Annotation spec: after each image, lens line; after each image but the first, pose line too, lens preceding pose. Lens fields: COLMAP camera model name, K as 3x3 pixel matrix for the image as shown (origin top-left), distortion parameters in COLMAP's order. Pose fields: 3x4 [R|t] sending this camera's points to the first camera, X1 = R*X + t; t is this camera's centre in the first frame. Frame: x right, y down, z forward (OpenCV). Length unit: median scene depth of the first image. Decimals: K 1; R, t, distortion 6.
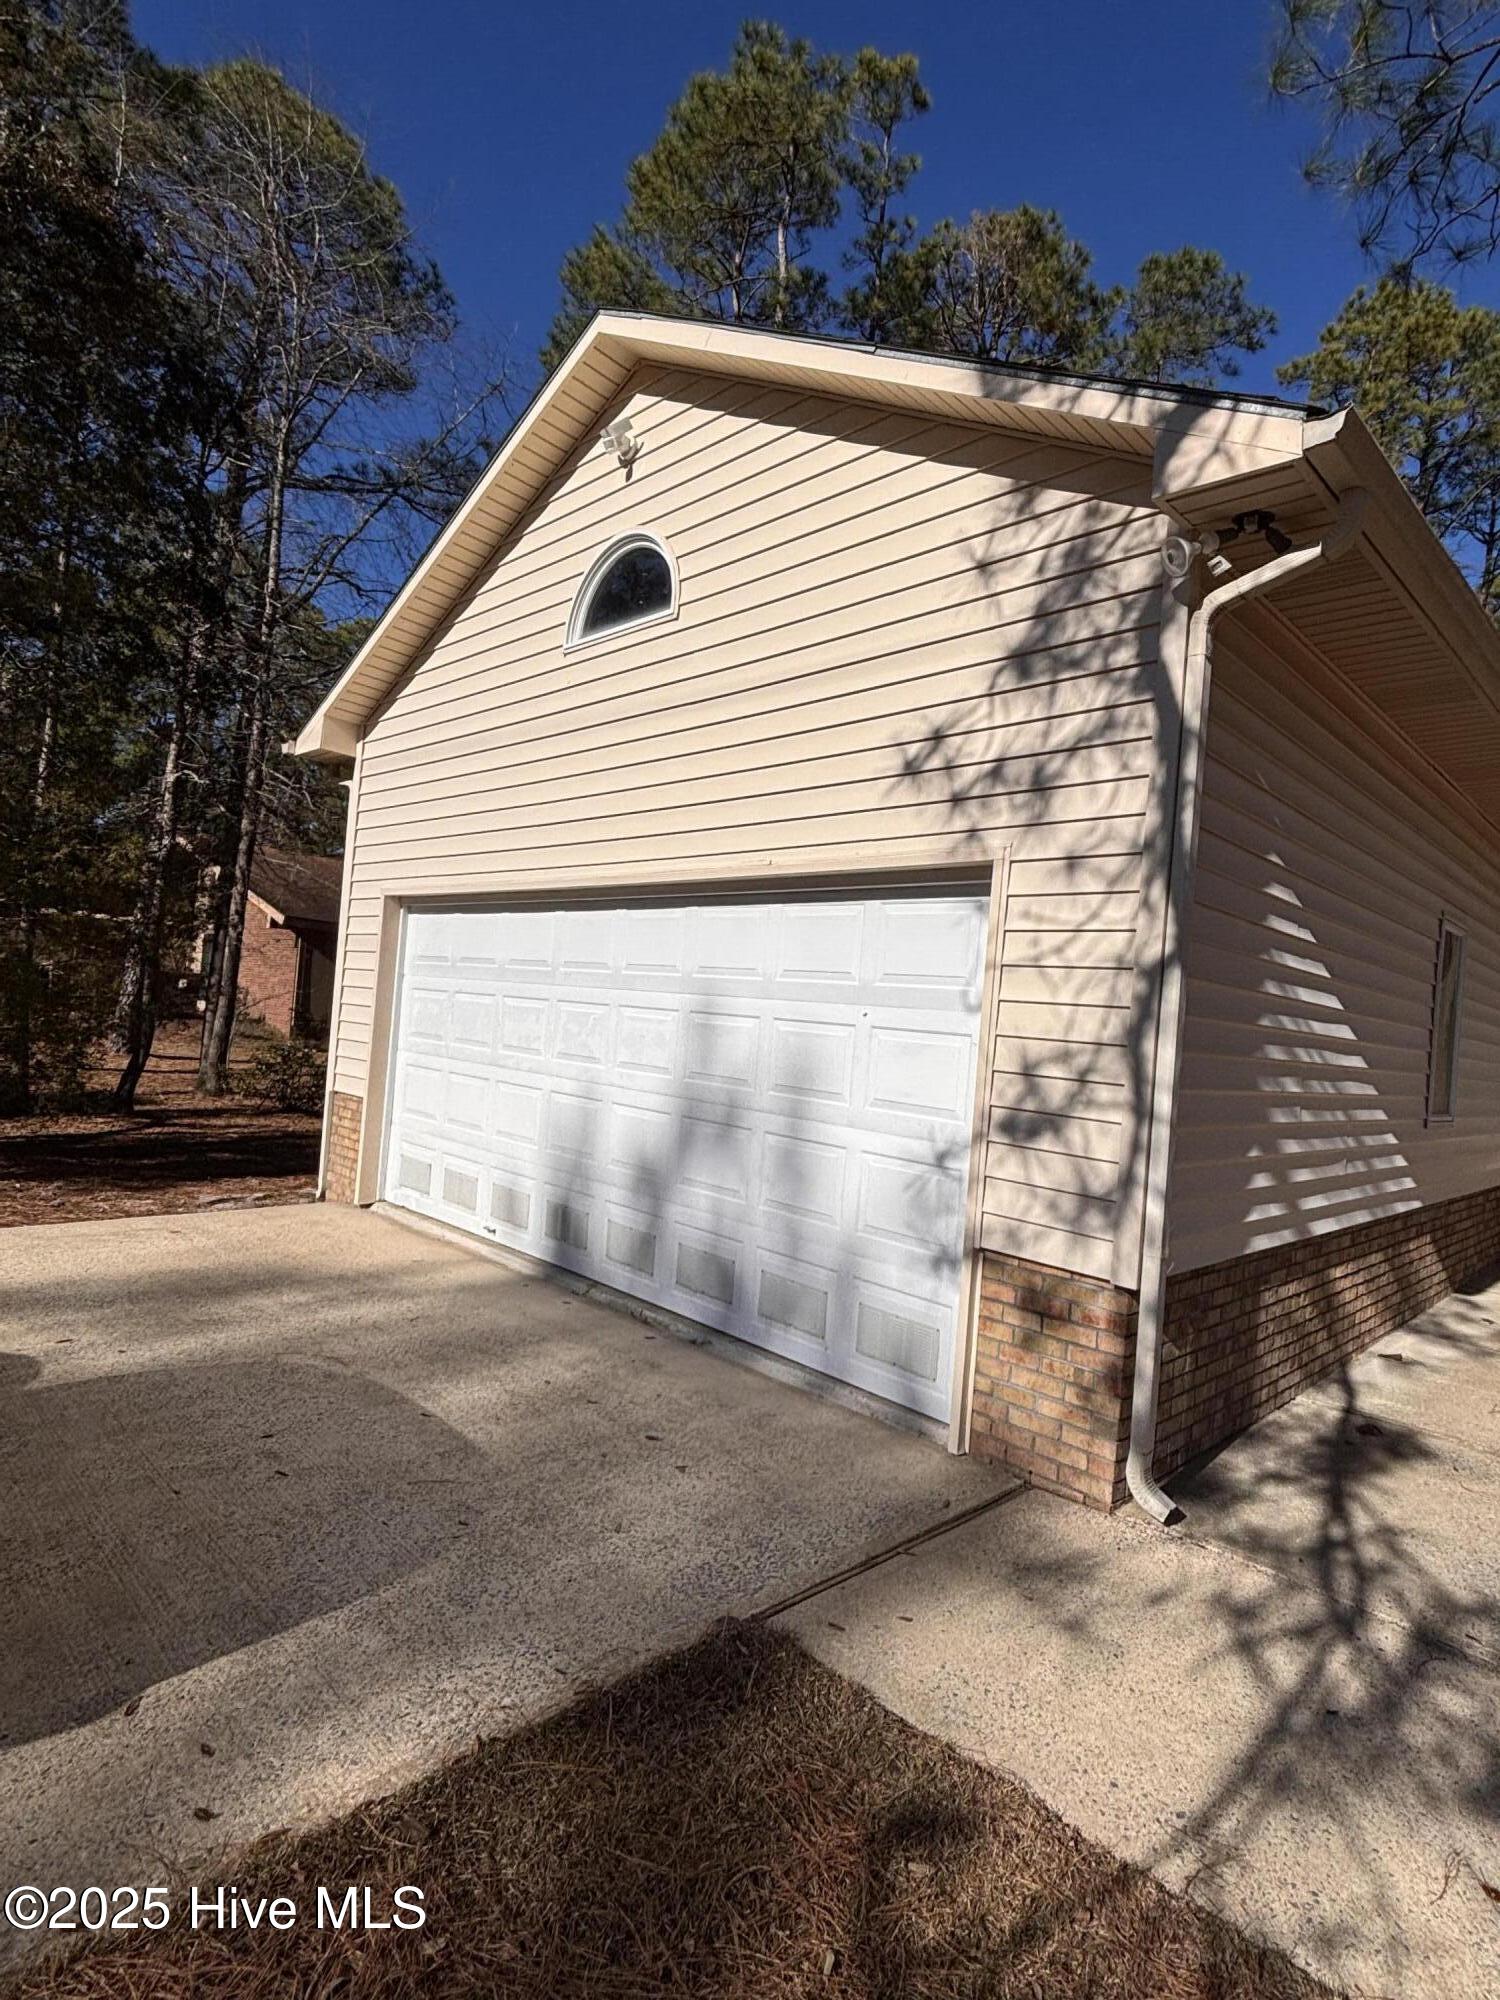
lens RADIAL K [[1038.7, 0, 738.6], [0, 1038.7, 997.6], [0, 0, 1]] dist [-0.013448, -0.000144]
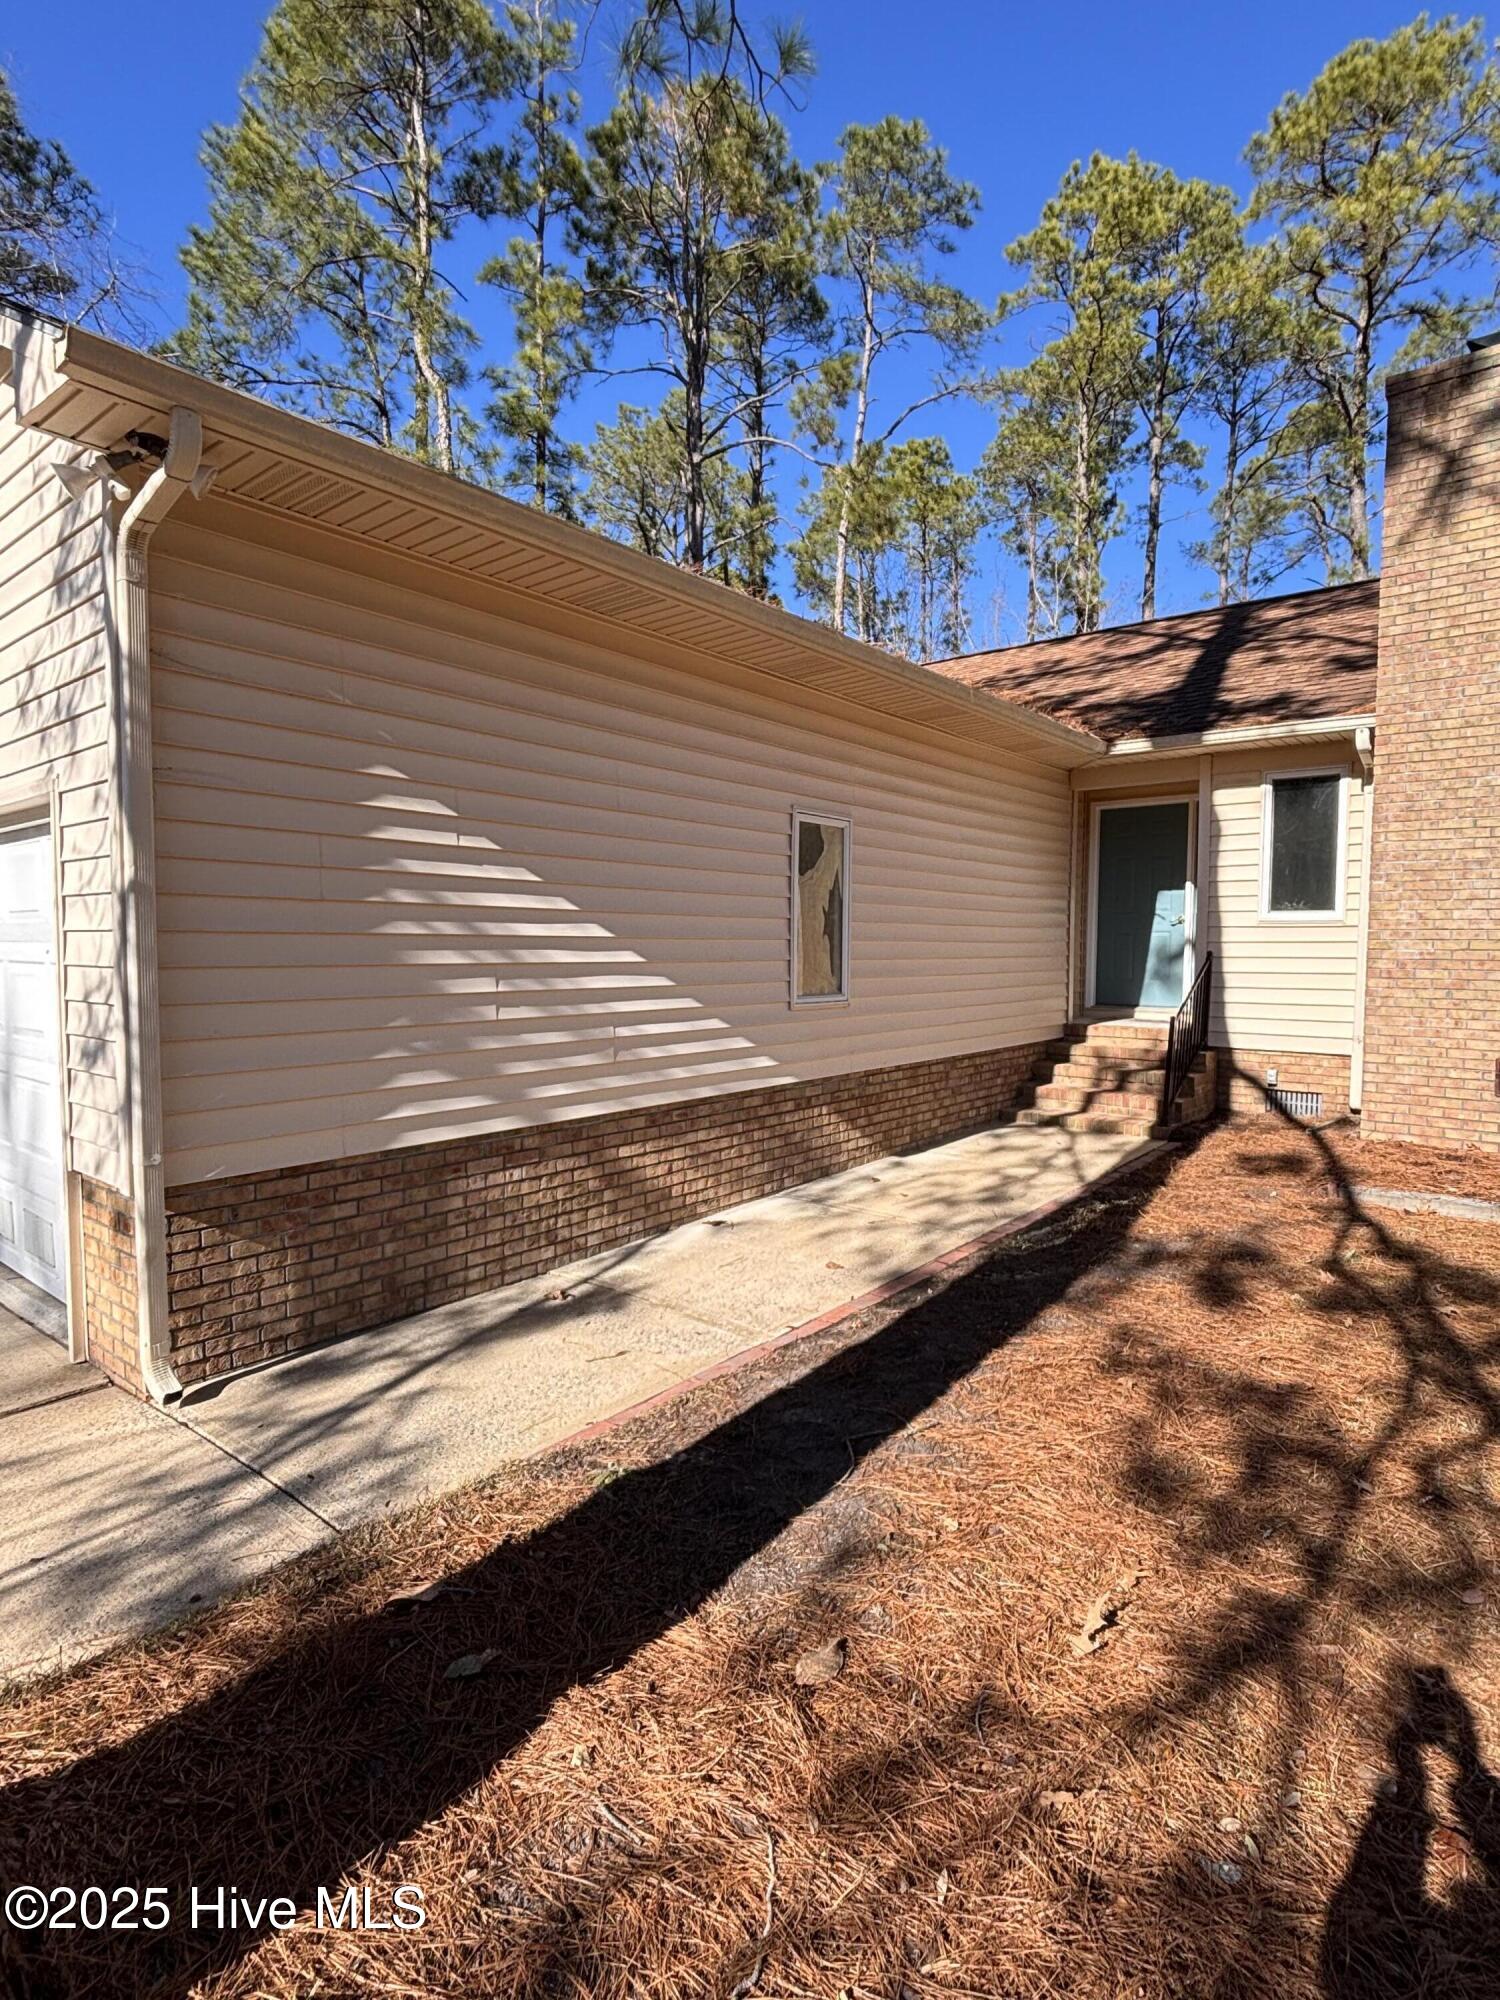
lens RADIAL K [[1038.7, 0, 751.0], [0, 1038.7, 995.3], [0, 0, 1]] dist [-0.013448, -0.000144]
pose [[0.990348, -0.089239, 0.106055, 0.148837], [0.080738, 0.993363, 0.081922, 0.006534], [-0.112662, -0.072568, 0.990980, -0.015961]]
